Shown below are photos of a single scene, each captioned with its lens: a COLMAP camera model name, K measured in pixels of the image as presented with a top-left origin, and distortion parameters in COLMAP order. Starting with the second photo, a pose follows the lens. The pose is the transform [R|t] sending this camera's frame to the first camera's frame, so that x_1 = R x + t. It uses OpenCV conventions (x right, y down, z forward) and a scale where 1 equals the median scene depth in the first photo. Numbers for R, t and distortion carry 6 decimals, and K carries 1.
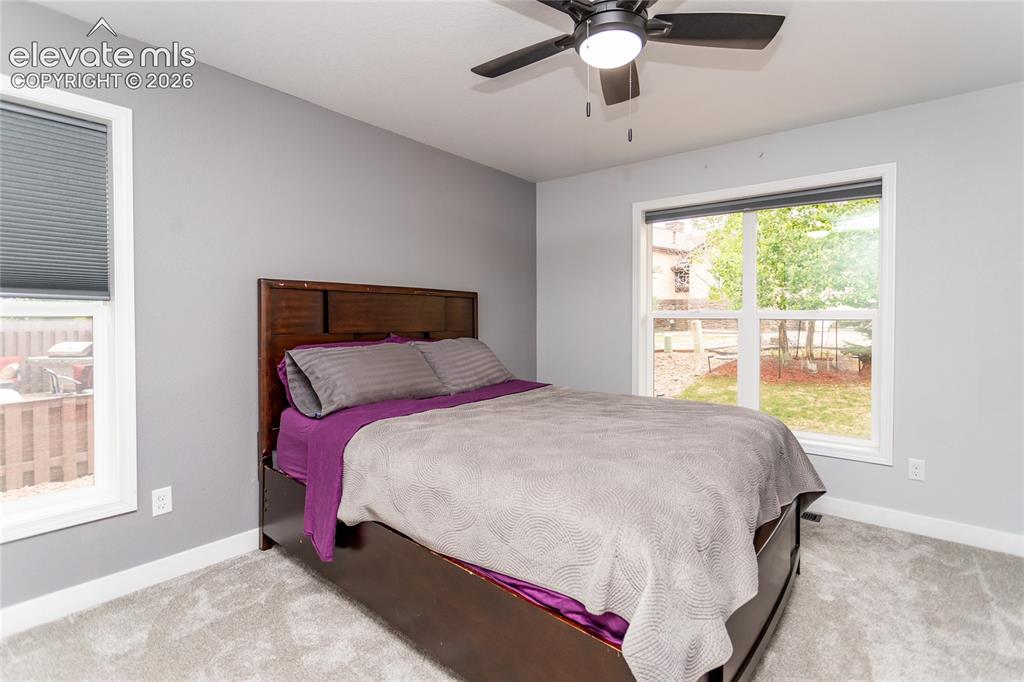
lens RADIAL K [[494.4, 0, 524.7], [0, 494.4, 324.1], [0, 0, 1]] dist [0.002489, -0.000159]
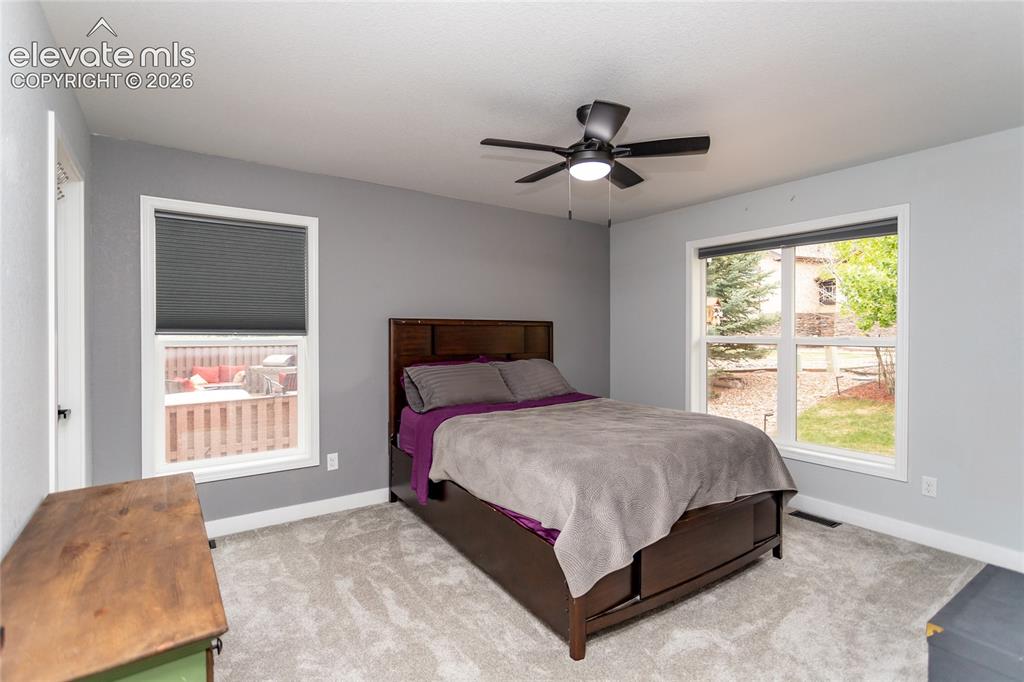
lens RADIAL K [[487.4, 0, 511.1], [0, 487.4, 331.4], [0, 0, 1]] dist [-0.002192, 0.000298]
pose [[0.958068, -0.005199, -0.286493, 0.242433], [0.000660, 0.999873, -0.015937, -0.031422], [0.286539, 0.015080, 0.957950, -0.309517]]
